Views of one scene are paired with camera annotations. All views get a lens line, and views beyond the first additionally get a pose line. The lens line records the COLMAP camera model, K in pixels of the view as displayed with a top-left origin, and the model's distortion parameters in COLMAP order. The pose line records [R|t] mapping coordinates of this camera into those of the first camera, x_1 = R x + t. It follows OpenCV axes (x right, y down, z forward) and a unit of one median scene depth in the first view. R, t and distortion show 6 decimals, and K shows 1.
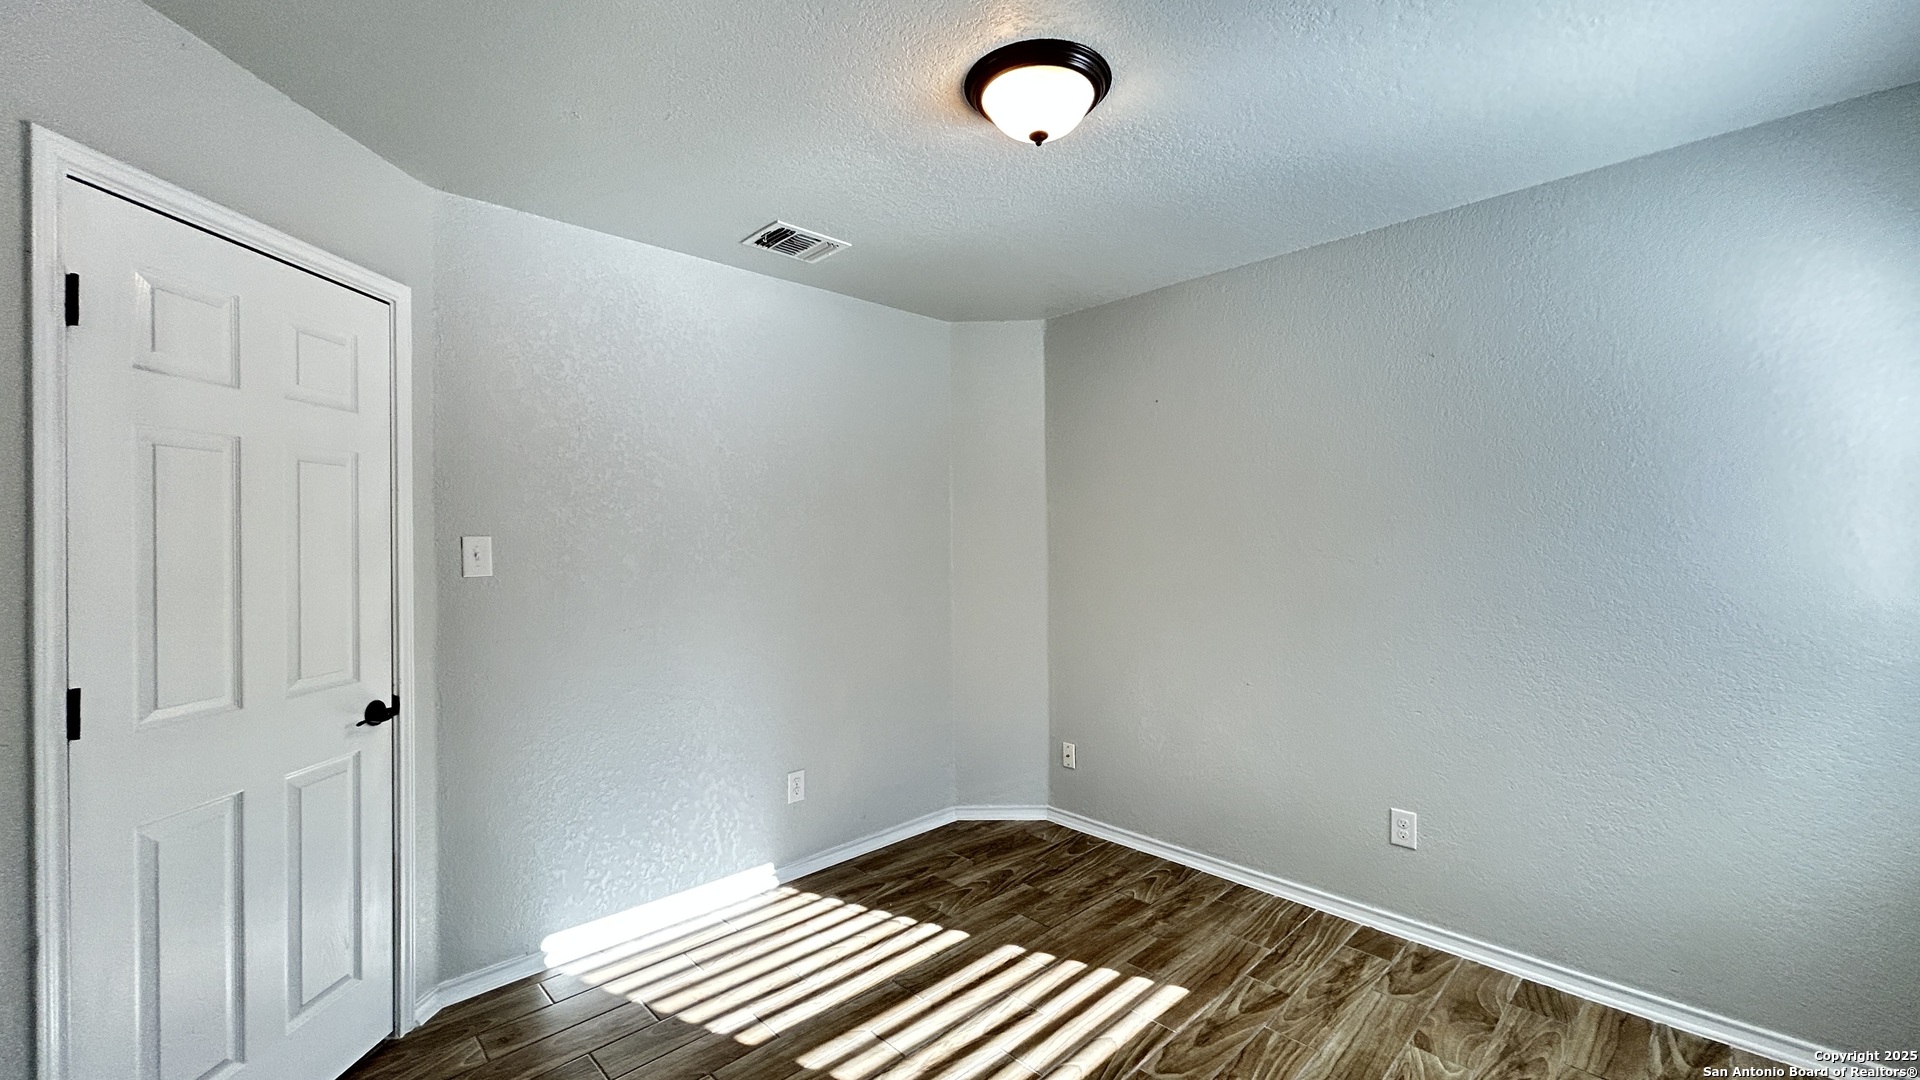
lens RADIAL K [[773.9, 0, 964.9], [0, 773.9, 533.6], [0, 0, 1]] dist [-0.003524, -0.000226]
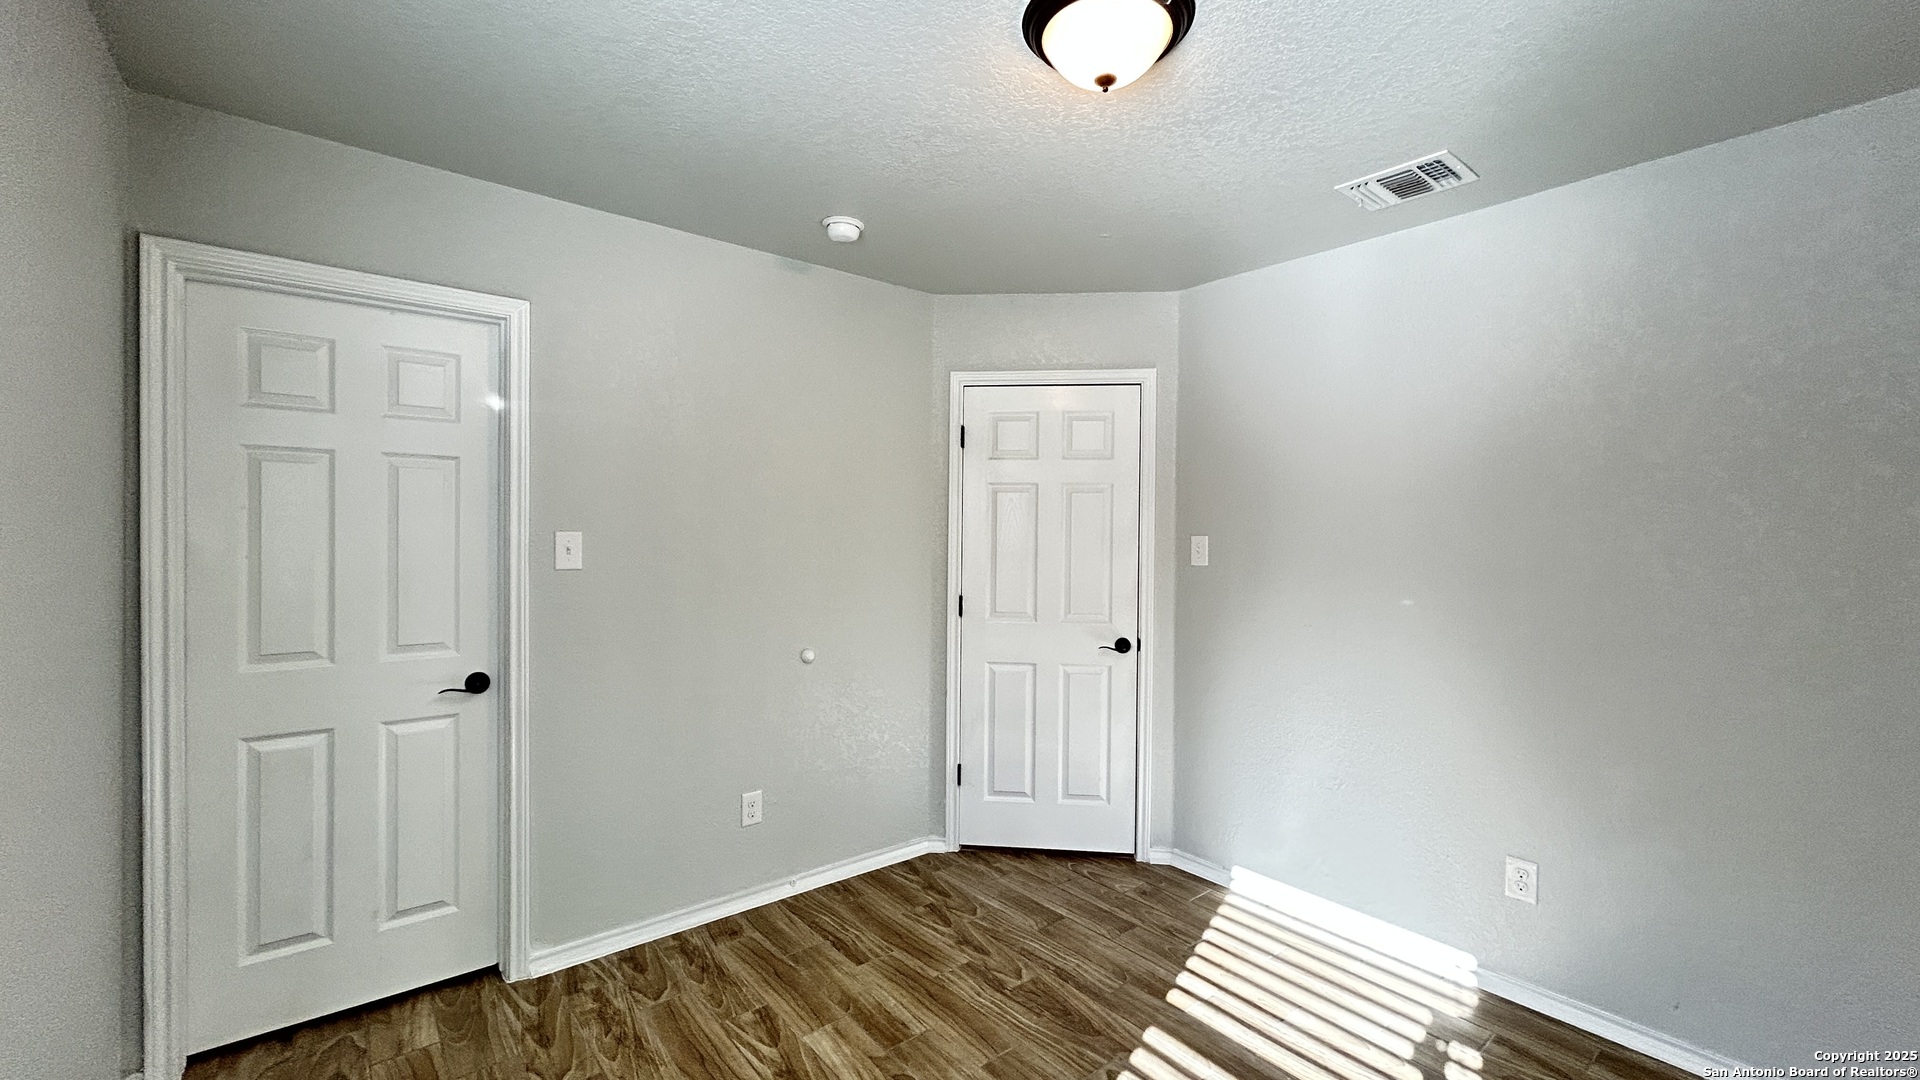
lens RADIAL K [[773.9, 0, 964.9], [0, 773.9, 533.6], [0, 0, 1]] dist [-0.003524, -0.000226]
pose [[-0.085703, 0.011122, -0.996259, 0.816469], [-0.005193, 0.999919, 0.011609, -0.015916], [0.996307, 0.006169, -0.085639, 0.773775]]
